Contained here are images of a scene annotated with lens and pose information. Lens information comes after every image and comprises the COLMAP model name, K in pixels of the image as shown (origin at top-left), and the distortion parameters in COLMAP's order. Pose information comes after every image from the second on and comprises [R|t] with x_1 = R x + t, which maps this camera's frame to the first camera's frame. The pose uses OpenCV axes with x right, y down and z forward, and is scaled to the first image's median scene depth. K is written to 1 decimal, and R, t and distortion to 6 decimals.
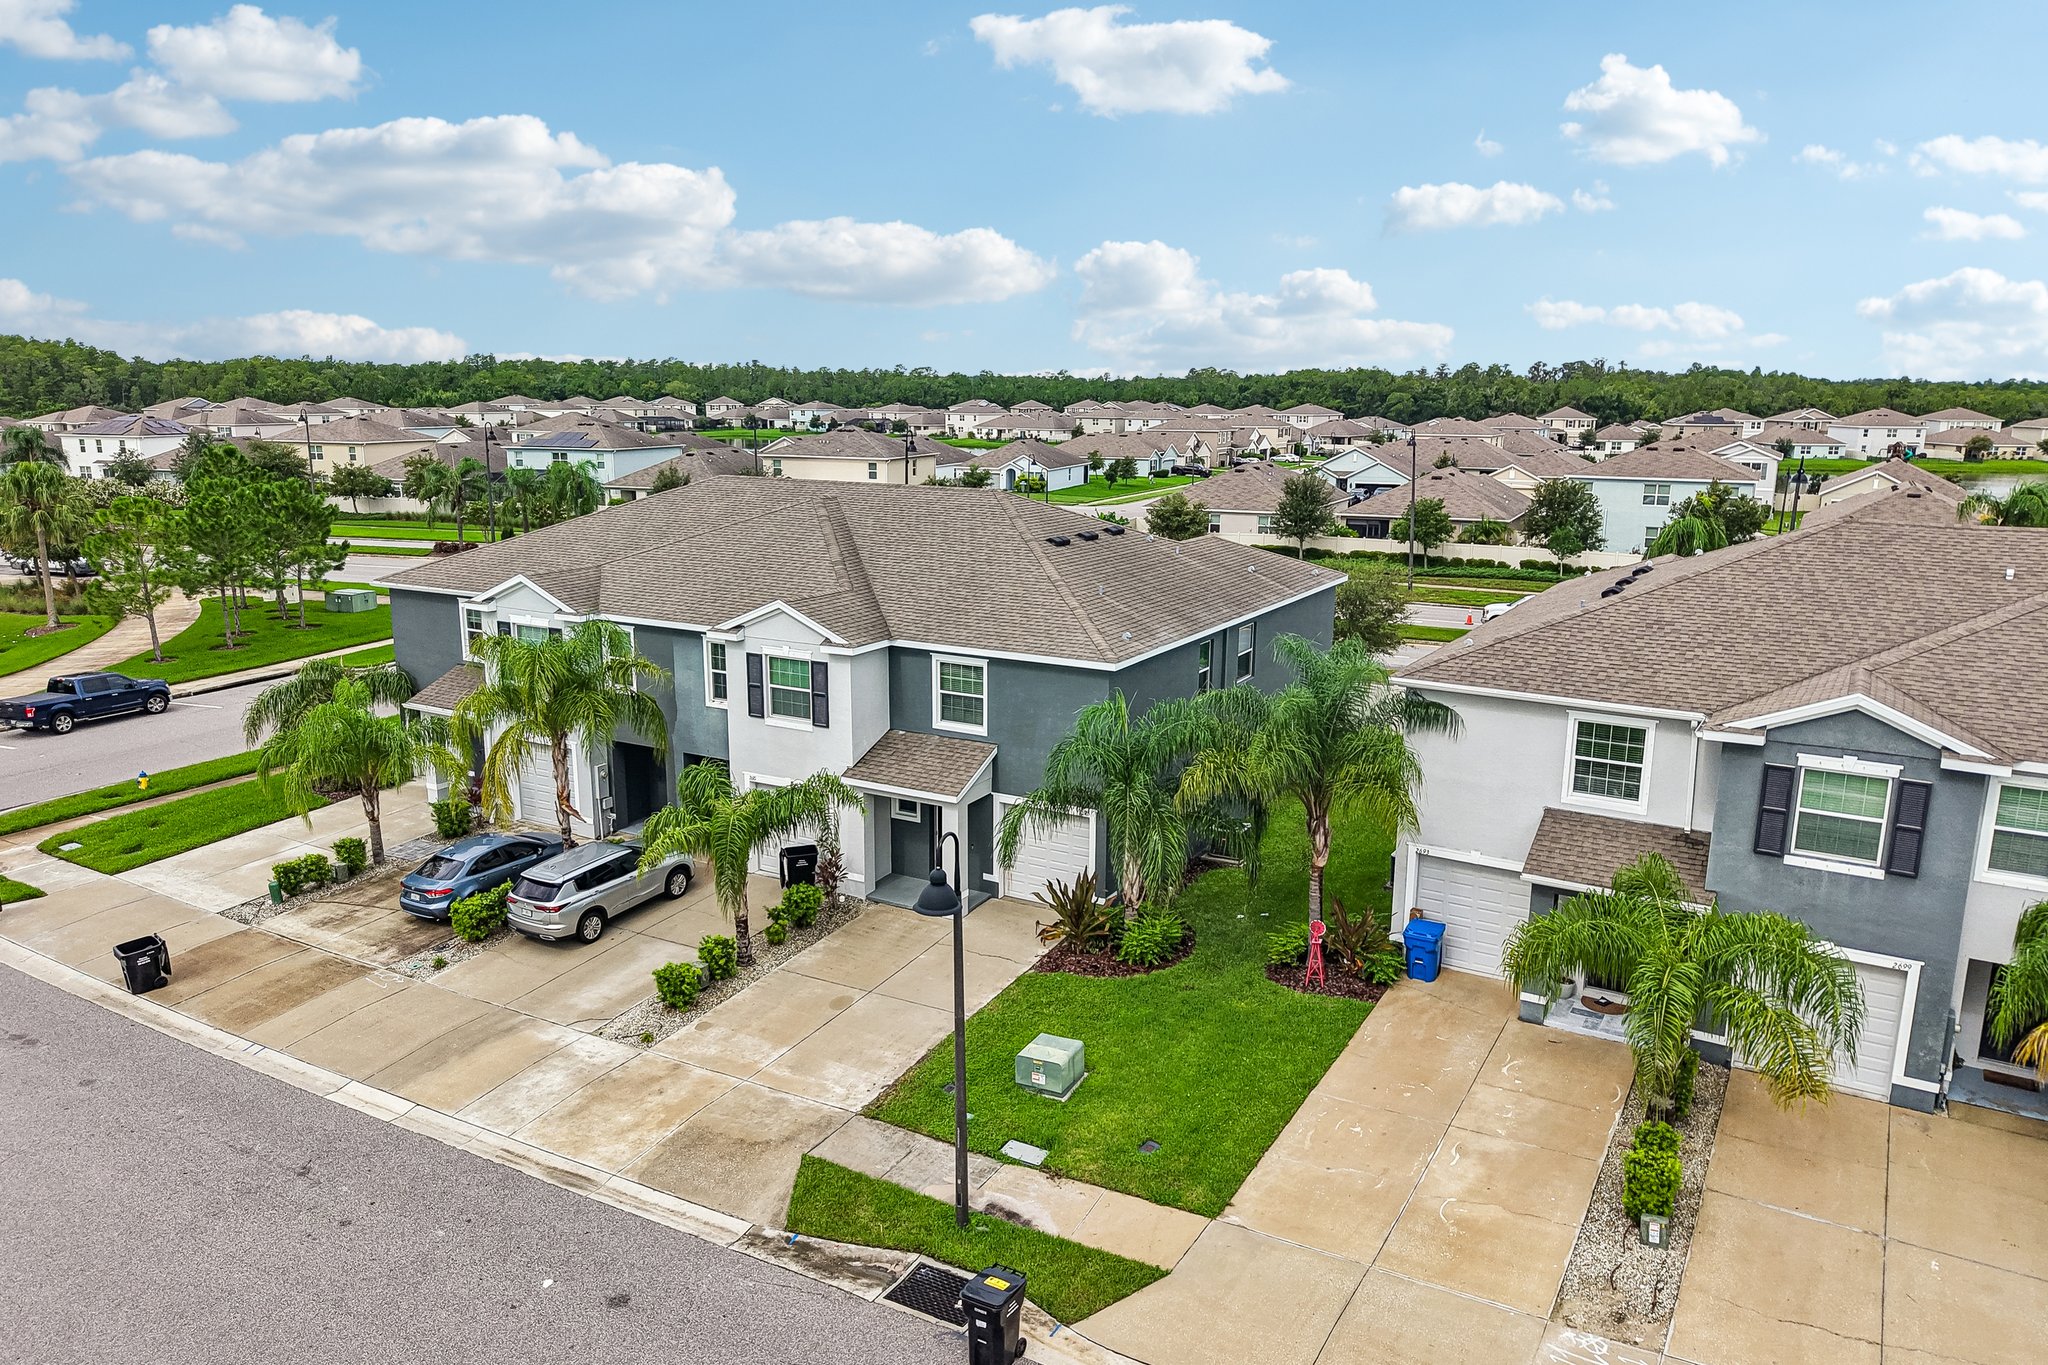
lens RADIAL K [[1354.0, 0, 1039.0], [0, 1354.0, 615.3], [0, 0, 1]] dist [0.062251, -0.079017]
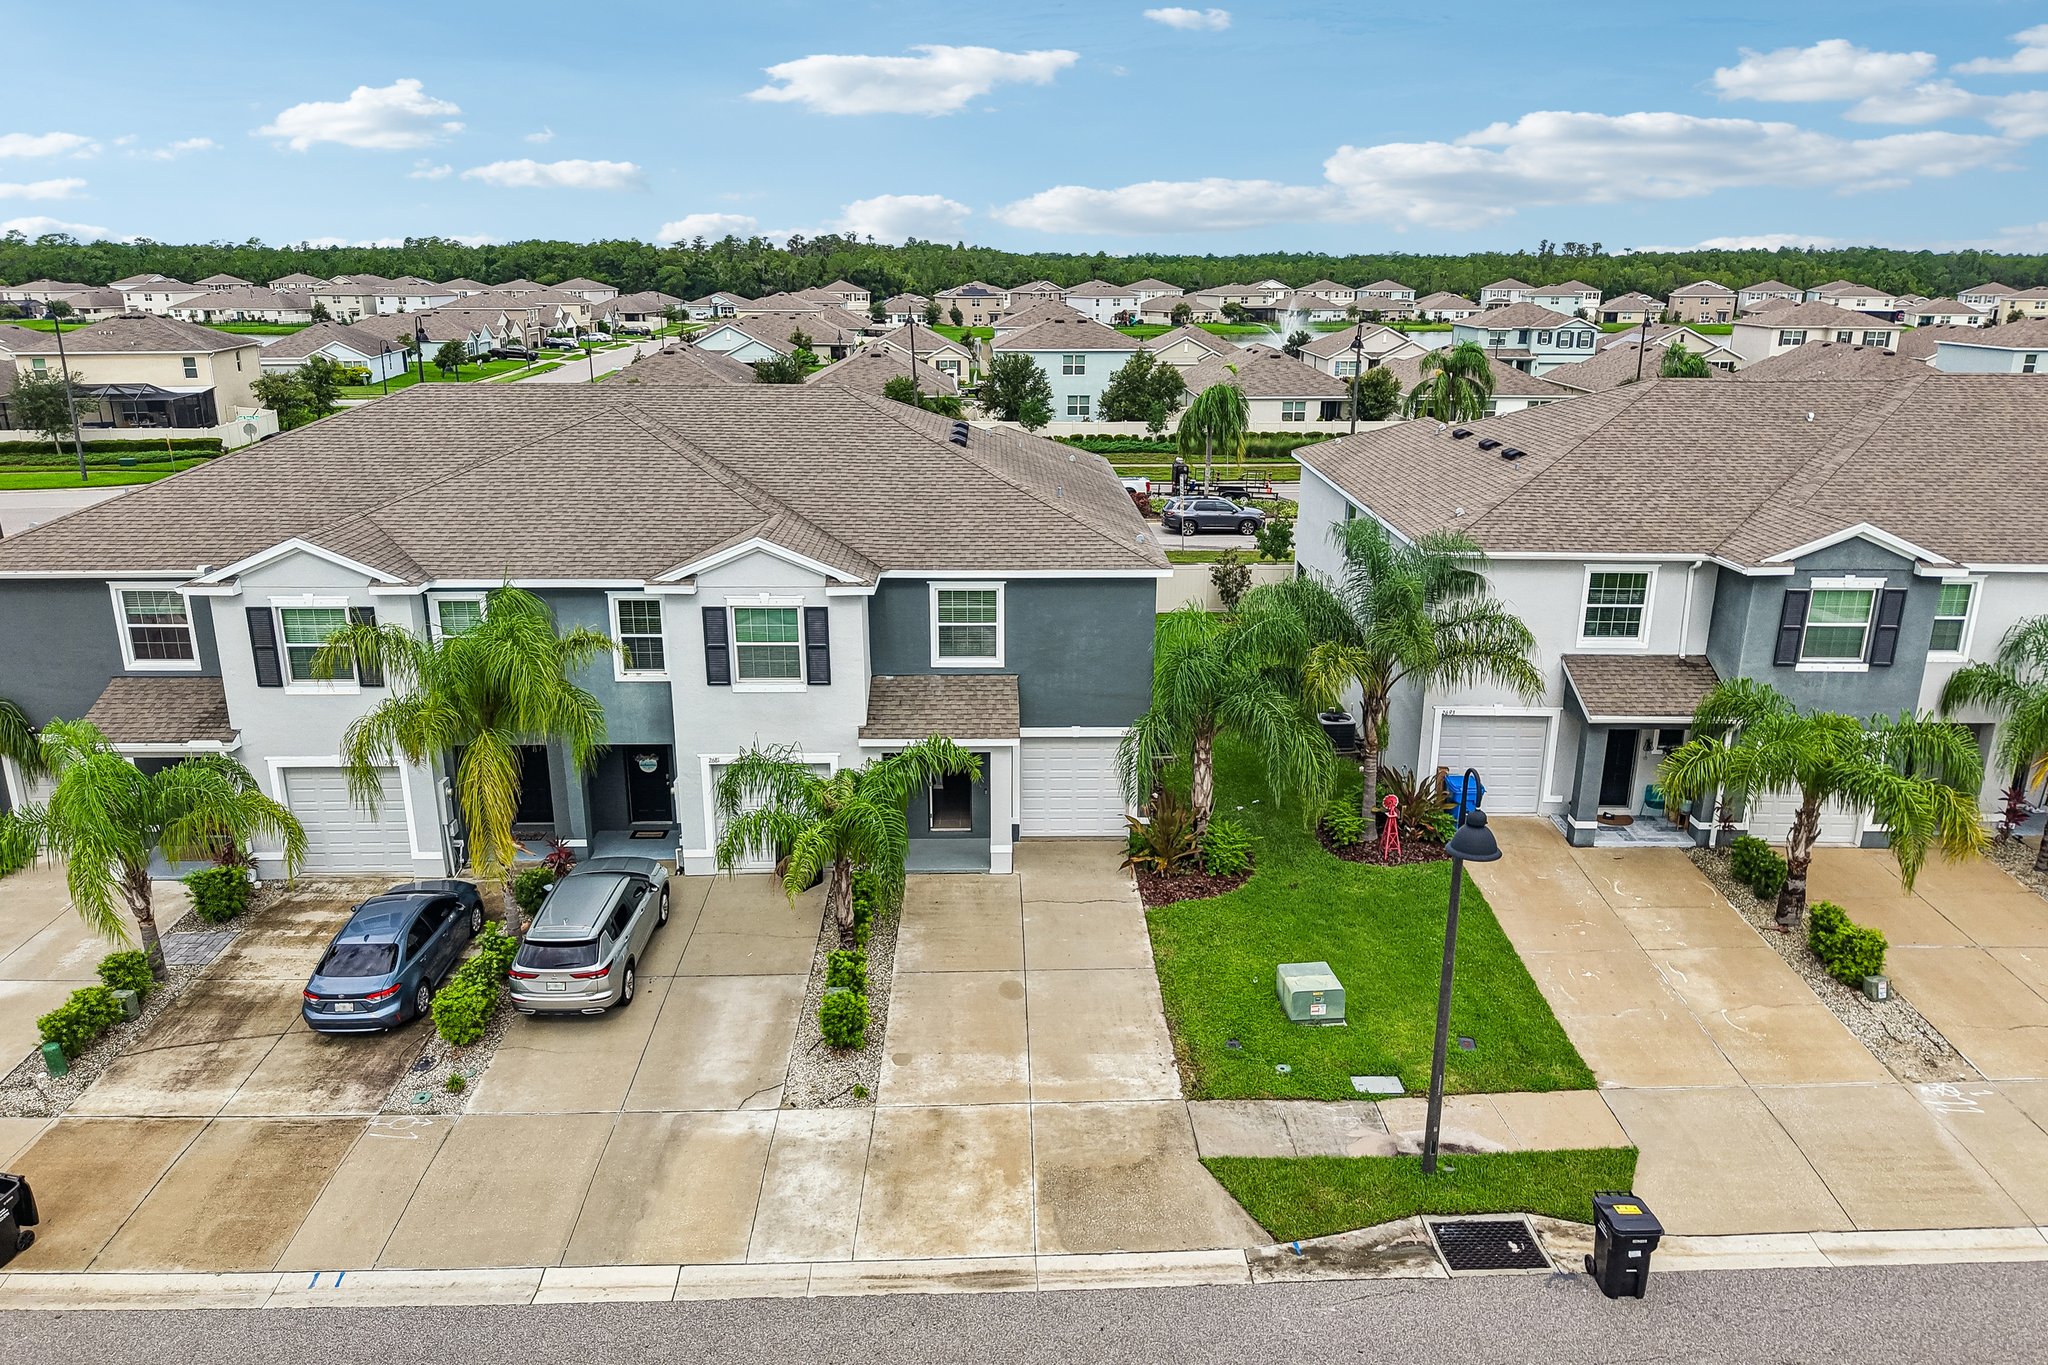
lens RADIAL K [[1369.6, 0, 1037.2], [0, 1369.6, 623.6], [0, 0, 1]] dist [0.035326, -0.046141]
pose [[0.863016, -0.129811, 0.488213, -0.499774], [0.084061, 0.989849, 0.114597, -0.043809], [-0.498134, -0.057860, 0.865168, 0.235192]]
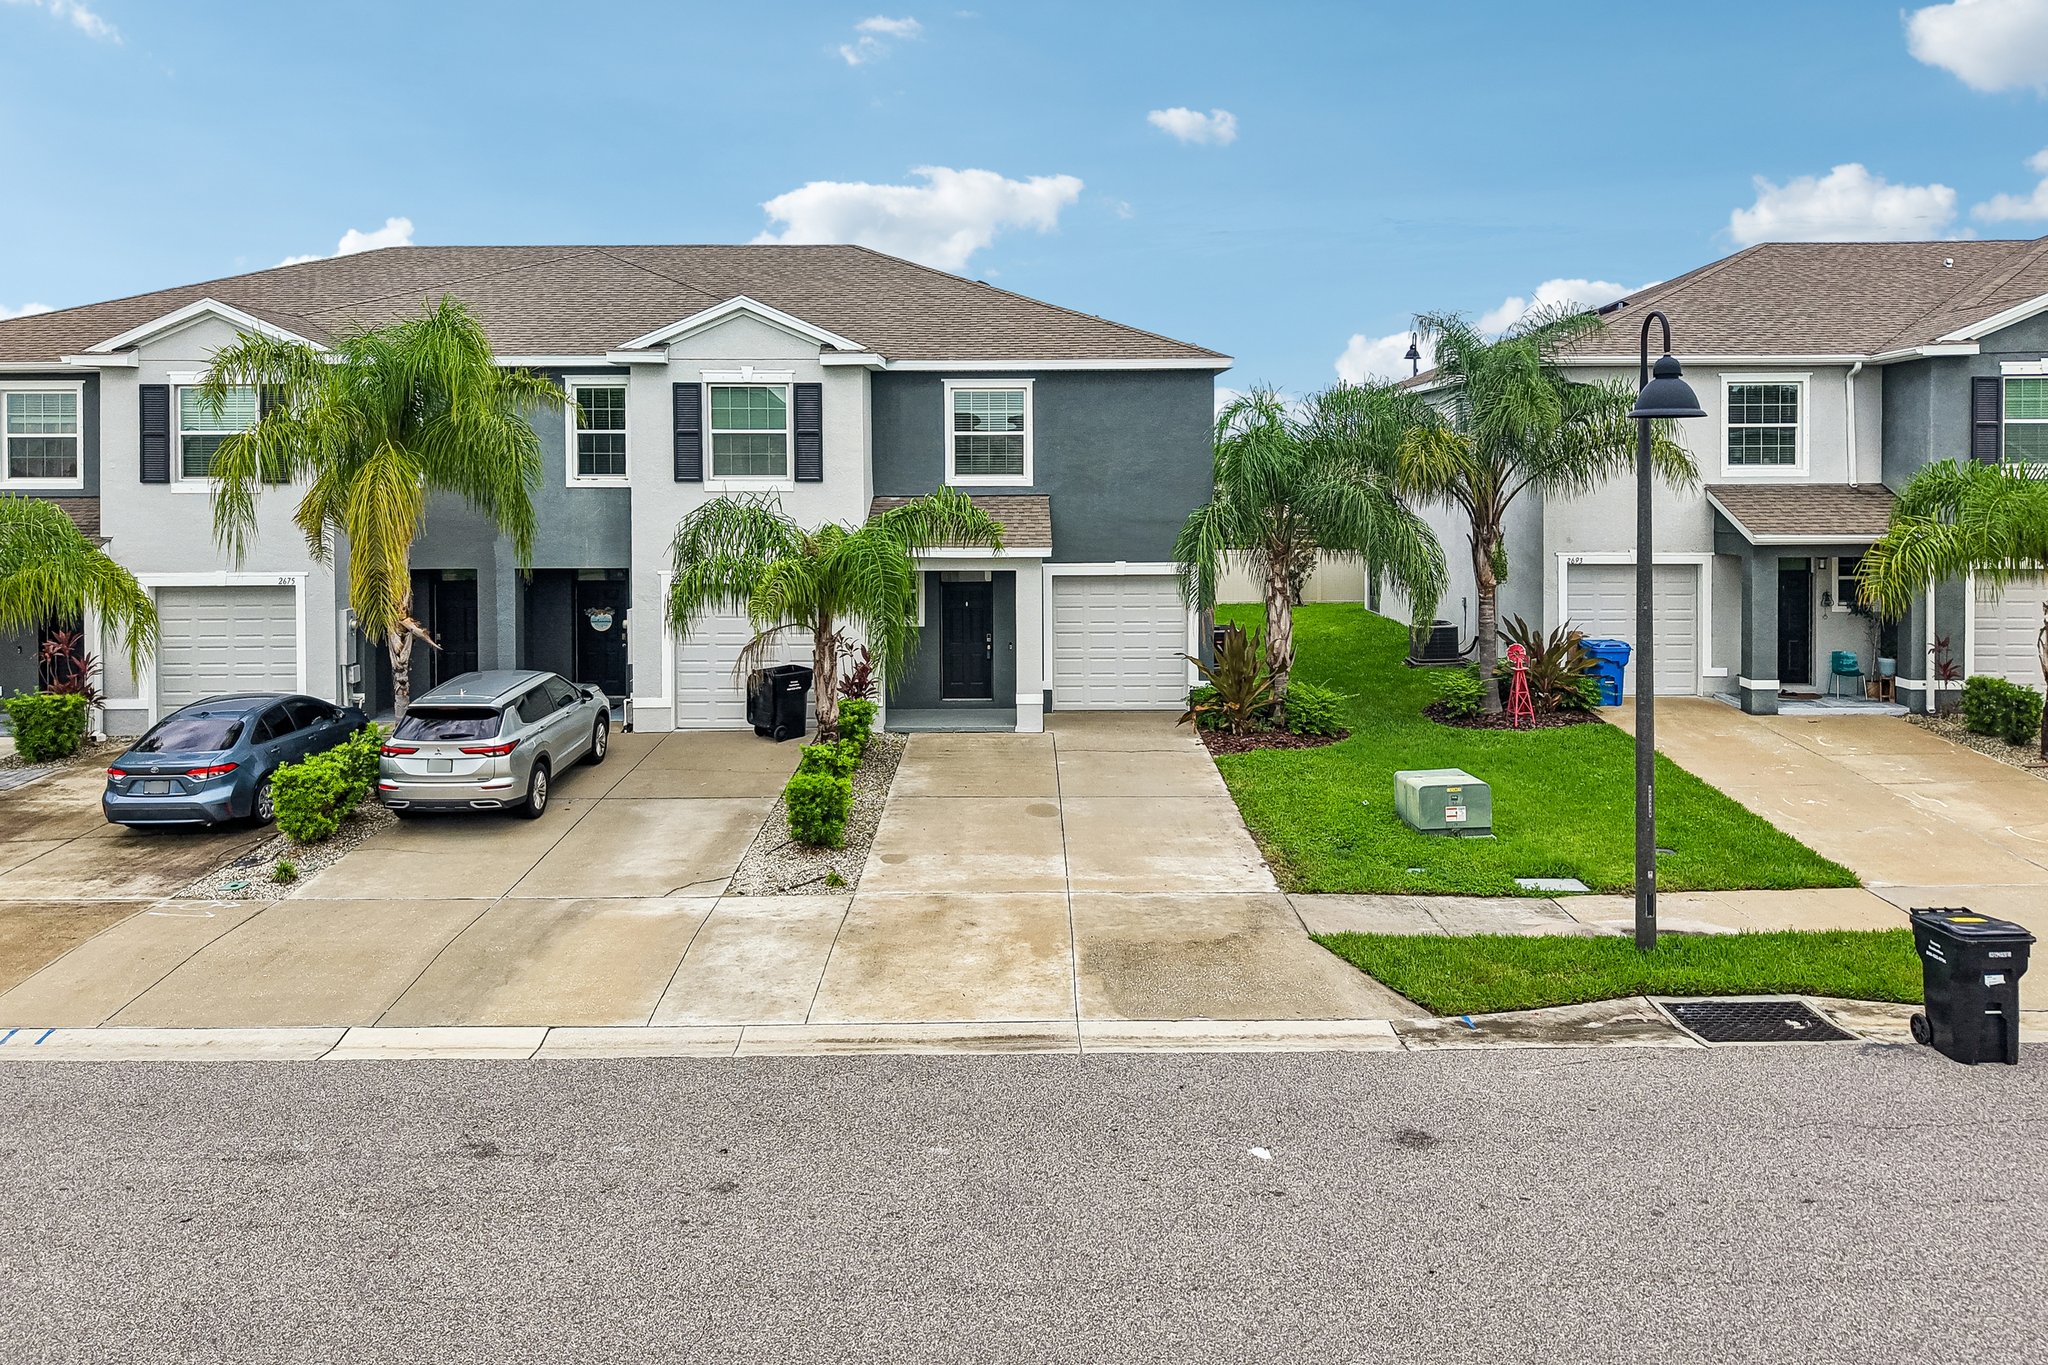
lens RADIAL K [[1426.1, 0, 1035.2], [0, 1426.1, 424.1], [0, 0, 1]] dist [0.020348, -0.018926]
pose [[0.875084, -0.001436, 0.483968, -0.454887], [0.090067, 0.983010, -0.159937, 0.199443], [-0.475516, 0.183548, 0.860346, 0.356655]]
